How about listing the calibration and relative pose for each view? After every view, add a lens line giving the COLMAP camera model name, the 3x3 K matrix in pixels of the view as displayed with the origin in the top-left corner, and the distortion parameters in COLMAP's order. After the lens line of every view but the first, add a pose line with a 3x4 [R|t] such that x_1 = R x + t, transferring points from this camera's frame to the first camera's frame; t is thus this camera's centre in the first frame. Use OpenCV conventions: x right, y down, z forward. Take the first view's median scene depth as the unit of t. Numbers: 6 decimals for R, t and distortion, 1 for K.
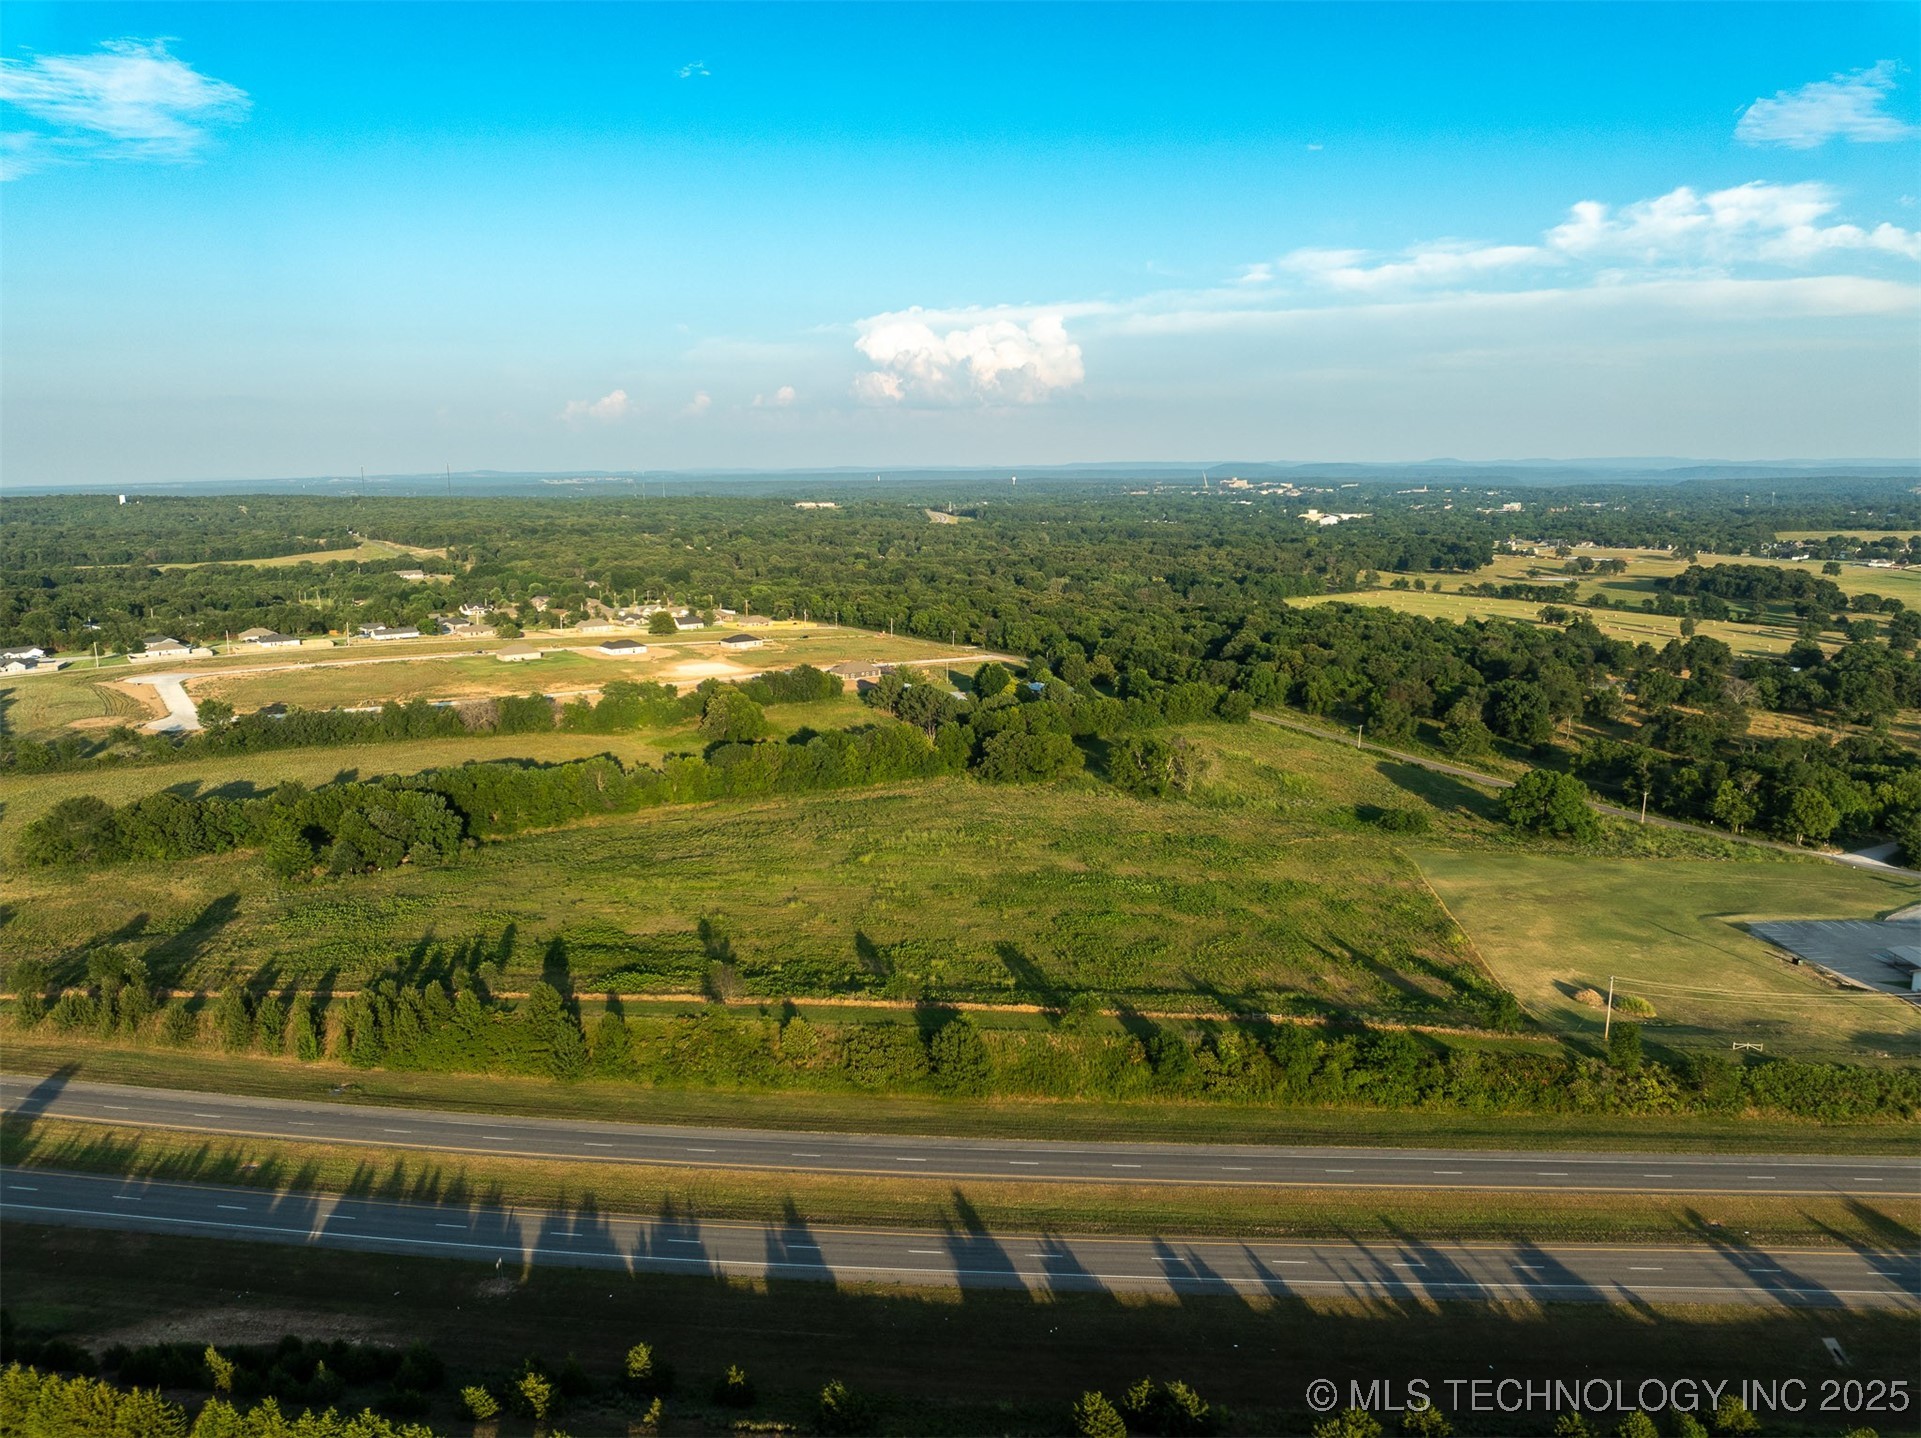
lens RADIAL K [[1351.5, 0, 963.0], [0, 1351.5, 738.3], [0, 0, 1]] dist [-0.051866, 0.024071]
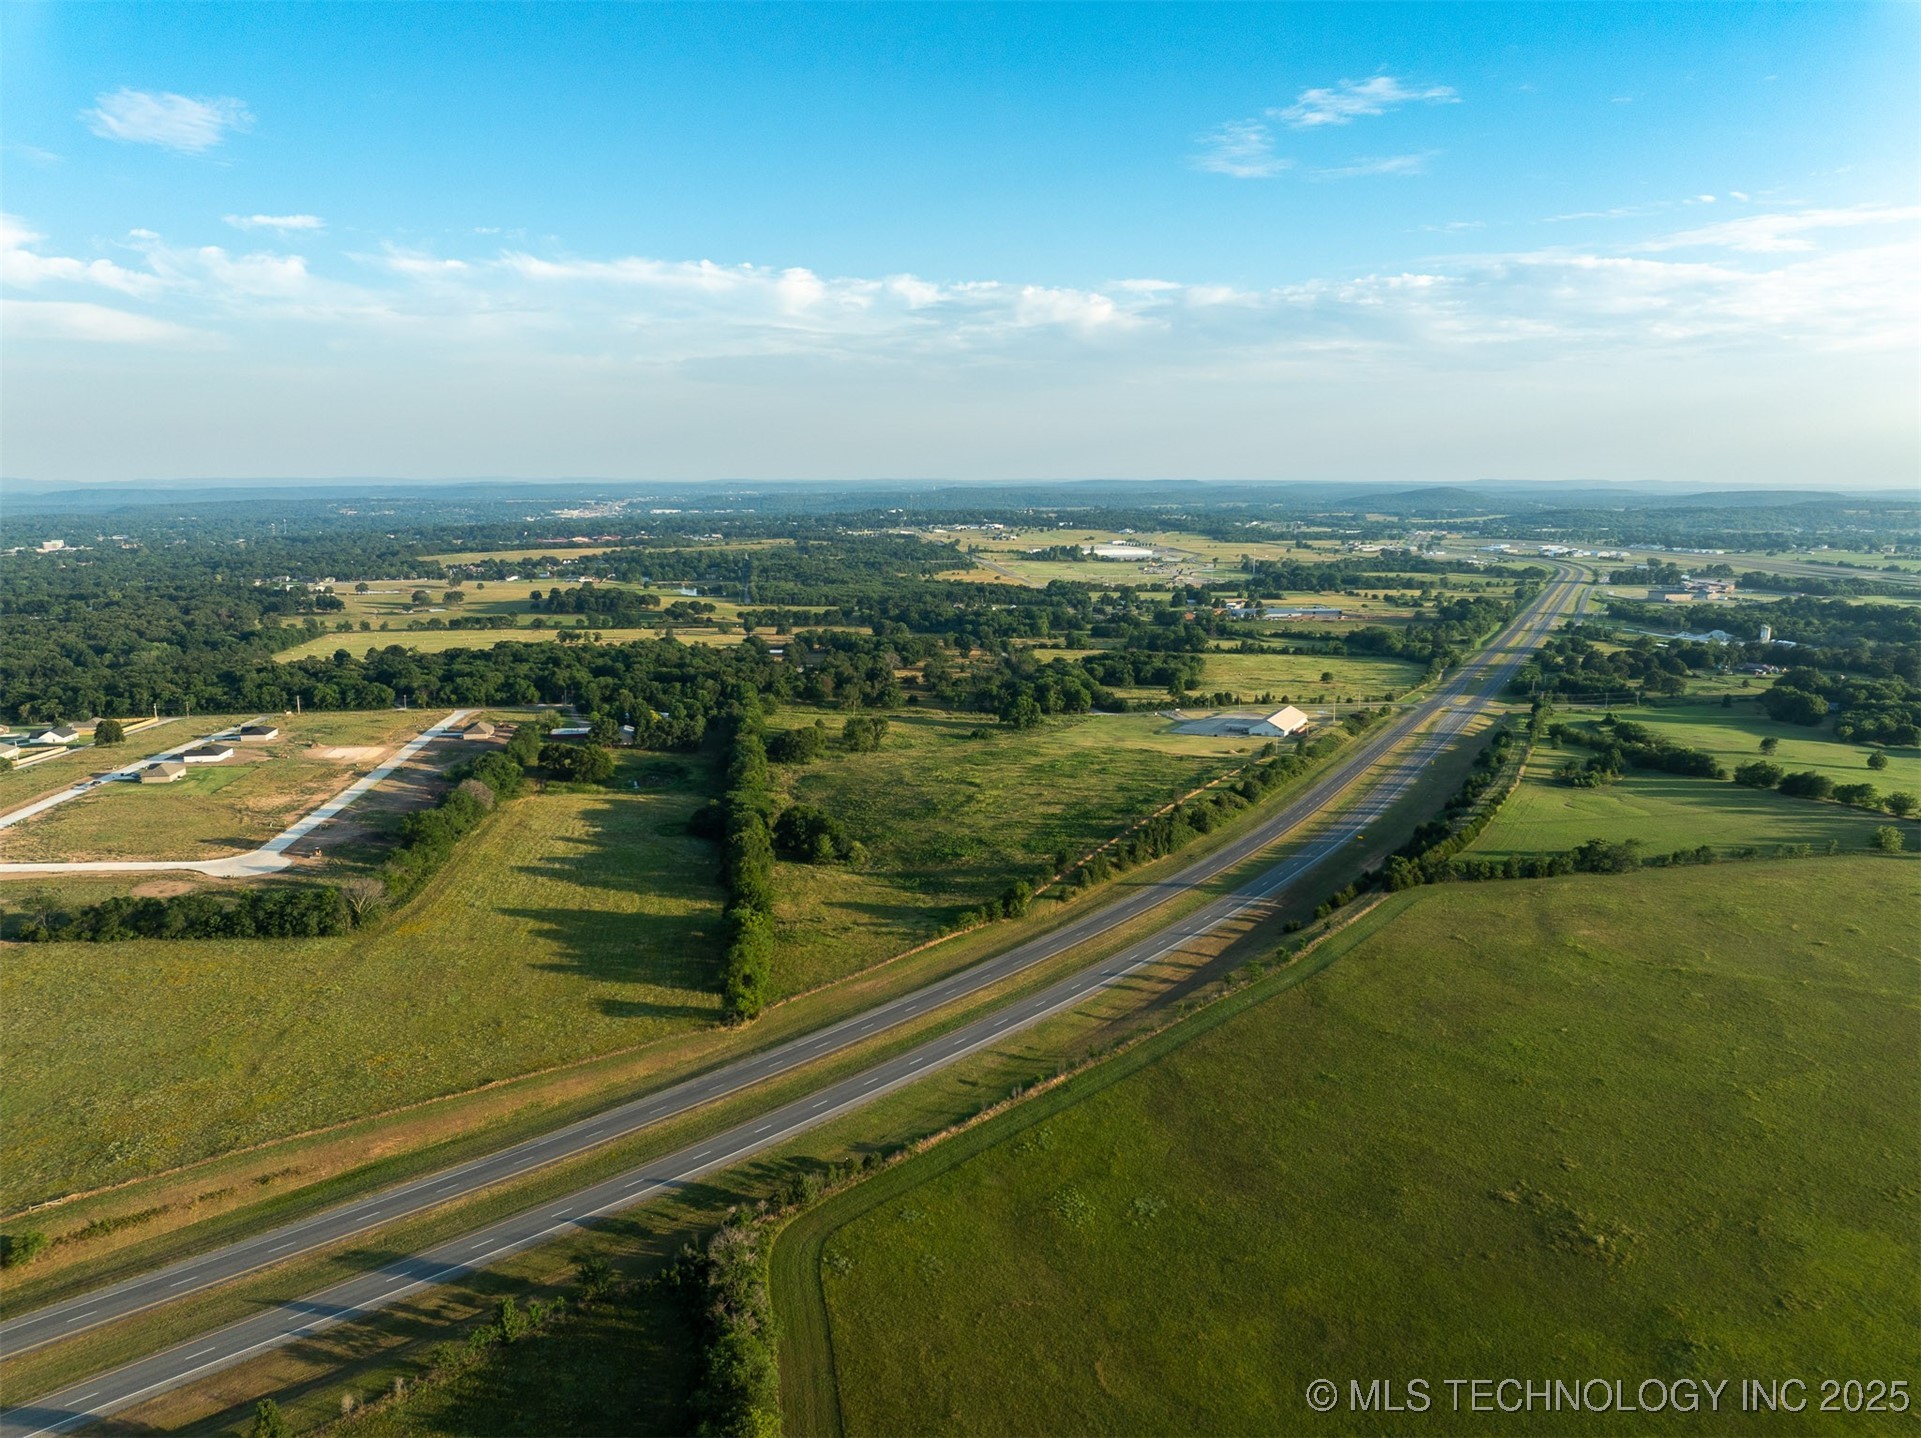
lens RADIAL K [[1350.2, 0, 967.9], [0, 1350.2, 751.8], [0, 0, 1]] dist [-0.034062, 0.000006]
pose [[0.441379, -0.171074, 0.880862, -1.080055], [0.174442, 0.979289, 0.102781, -0.090629], [-0.880202, 0.108294, 0.462079, 0.098064]]
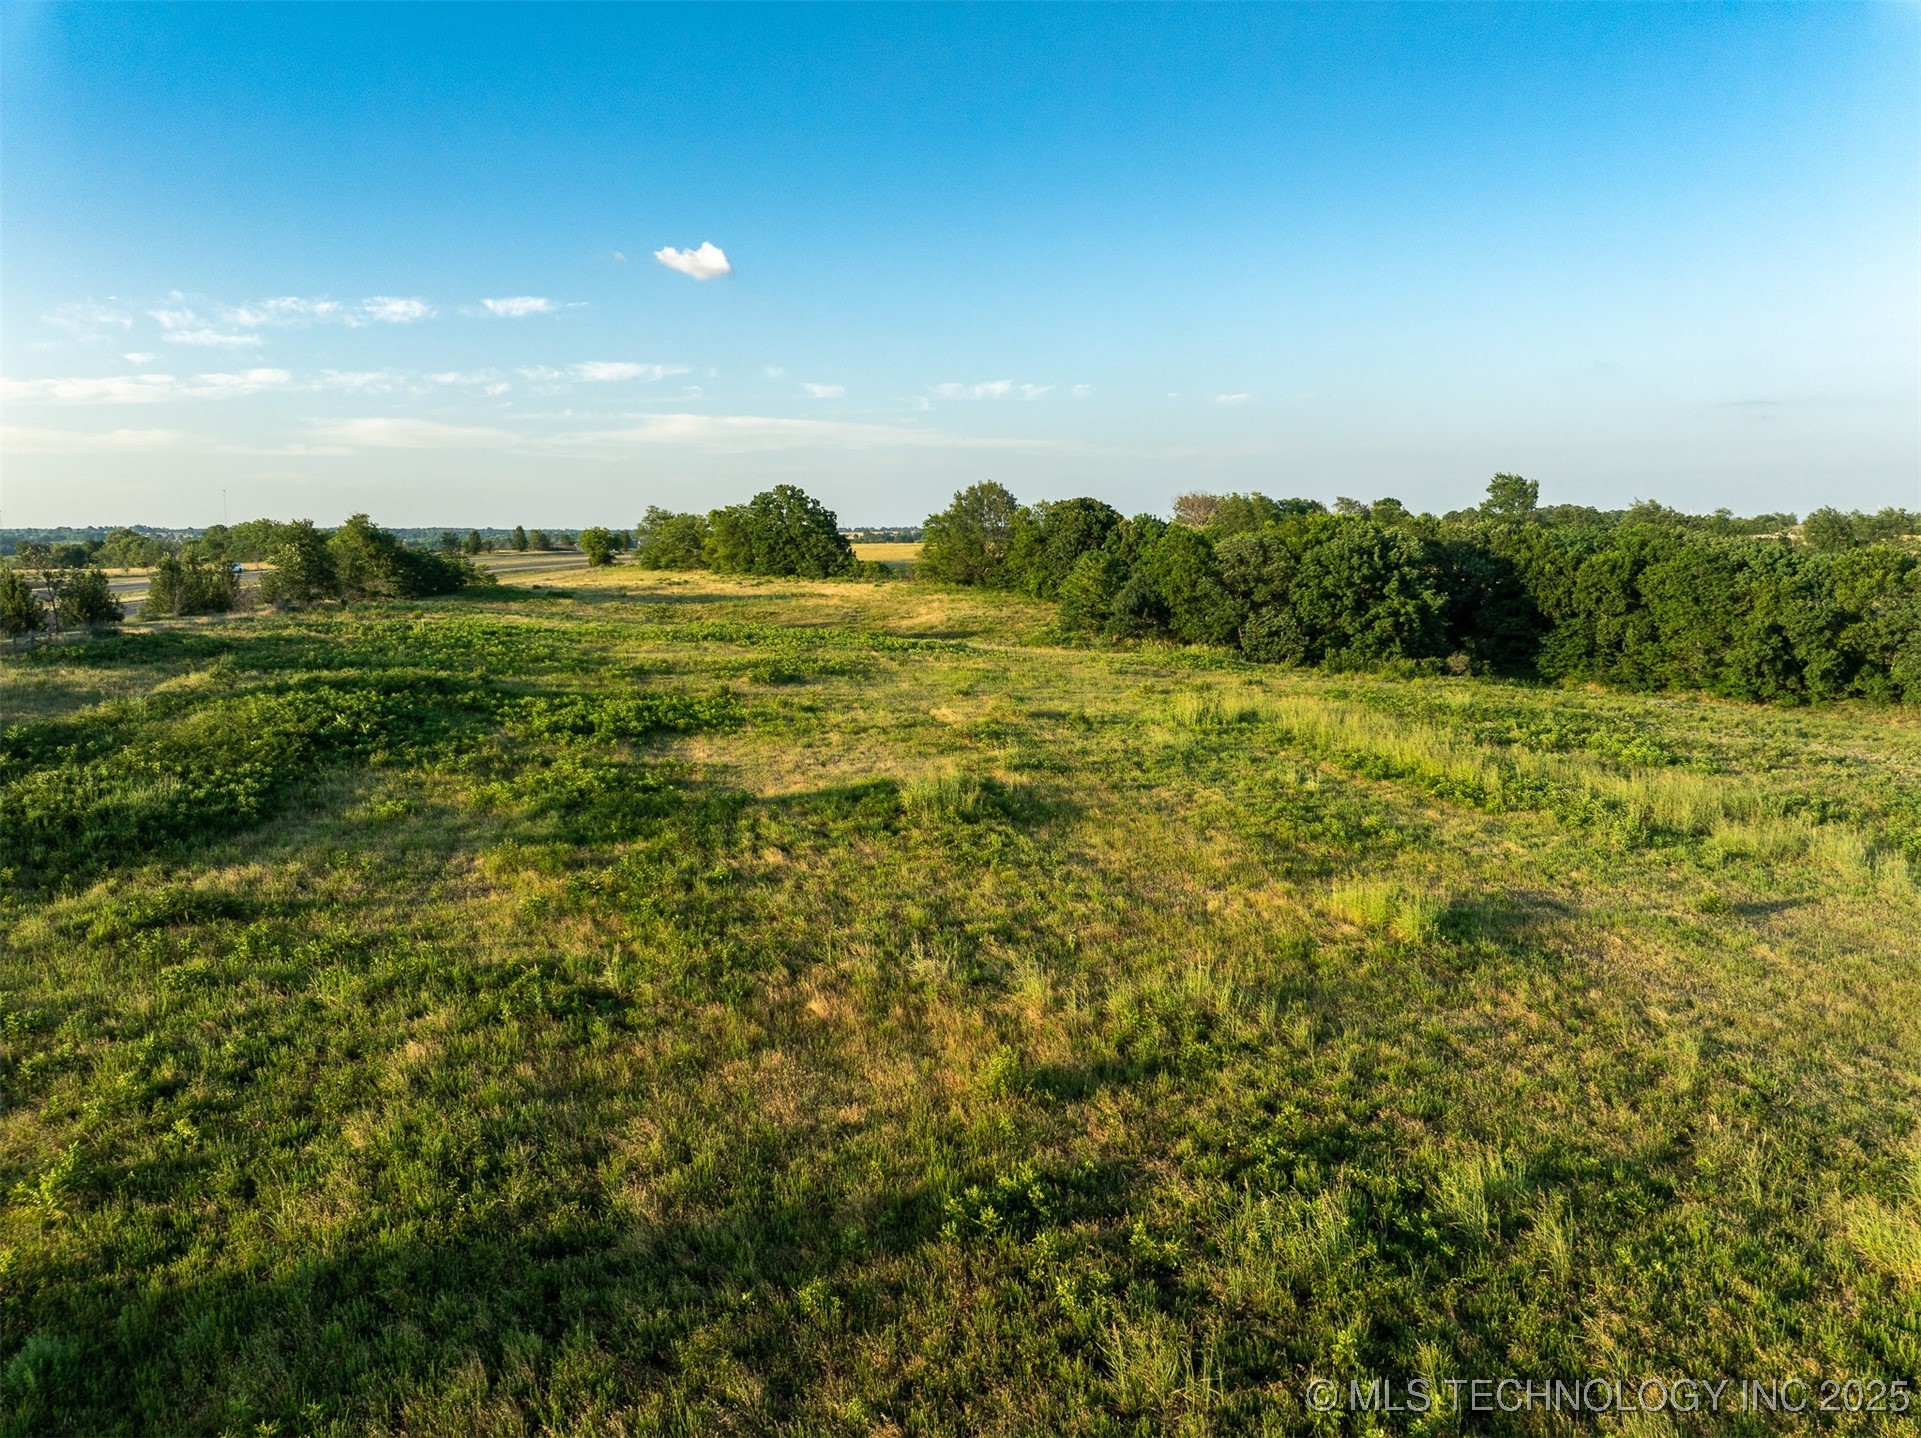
lens RADIAL K [[1345.4, 0, 961.8], [0, 1345.4, 749.3], [0, 0, 1]] dist [-0.034727, -0.005084]
pose [[0.213142, 0.166446, -0.962739, -0.003759], [-0.198244, 0.972252, 0.124201, 0.056065], [0.956697, 0.164385, 0.240224, 0.521060]]
